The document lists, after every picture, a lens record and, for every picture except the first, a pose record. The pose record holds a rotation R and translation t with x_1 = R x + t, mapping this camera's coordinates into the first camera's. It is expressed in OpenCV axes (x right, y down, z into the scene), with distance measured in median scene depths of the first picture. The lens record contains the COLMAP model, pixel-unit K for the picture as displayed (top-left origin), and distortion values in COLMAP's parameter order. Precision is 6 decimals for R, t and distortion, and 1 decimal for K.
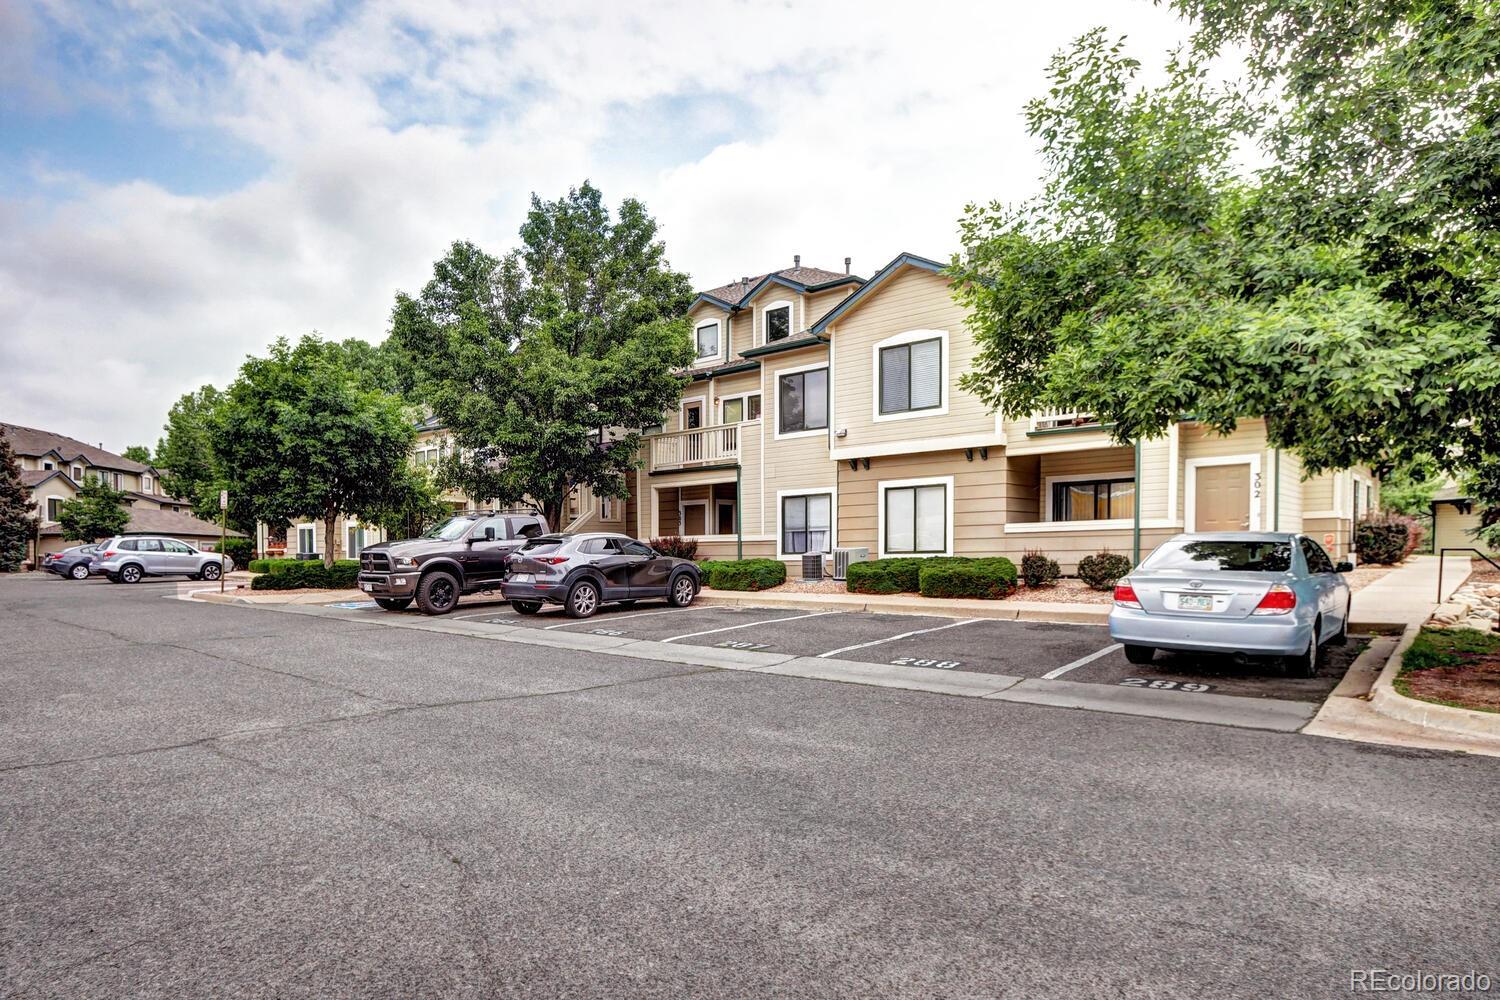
lens RADIAL K [[830.9, 0, 716.5], [0, 830.9, 509.3], [0, 0, 1]] dist [0.000416, -0.000937]
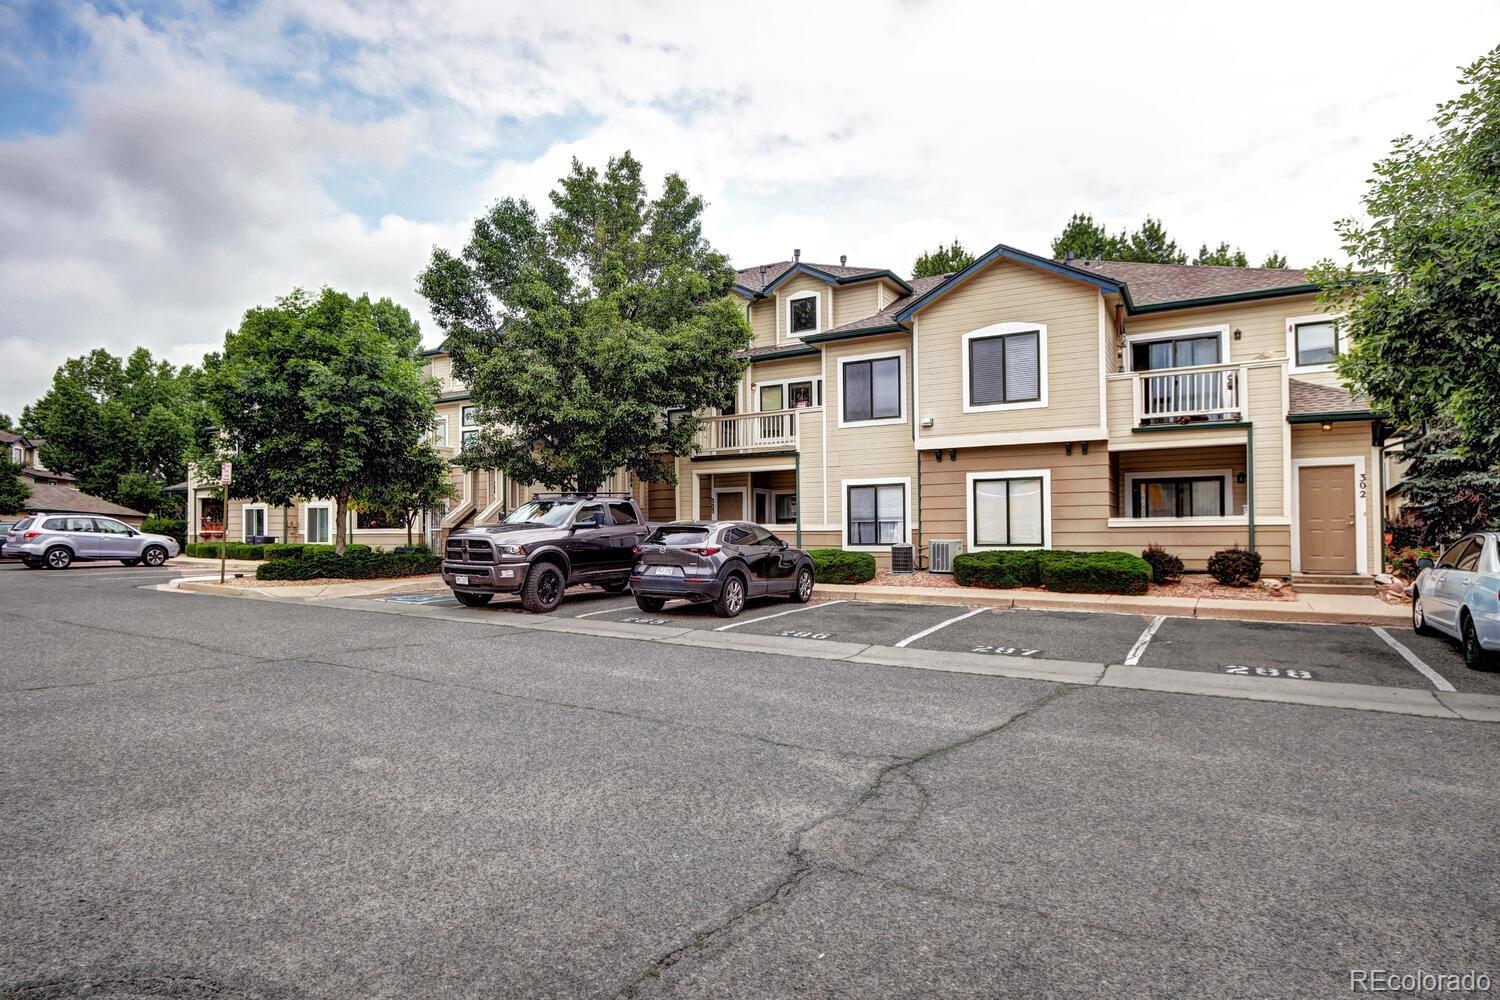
lens RADIAL K [[785.5, 0, 751.0], [0, 785.5, 480.3], [0, 0, 1]] dist [-0.009311, -0.000770]
pose [[0.983813, 0.025903, 0.177319, -0.210603], [-0.021612, 0.999426, -0.026087, 0.004963], [-0.177893, 0.021833, 0.983808, 0.119550]]
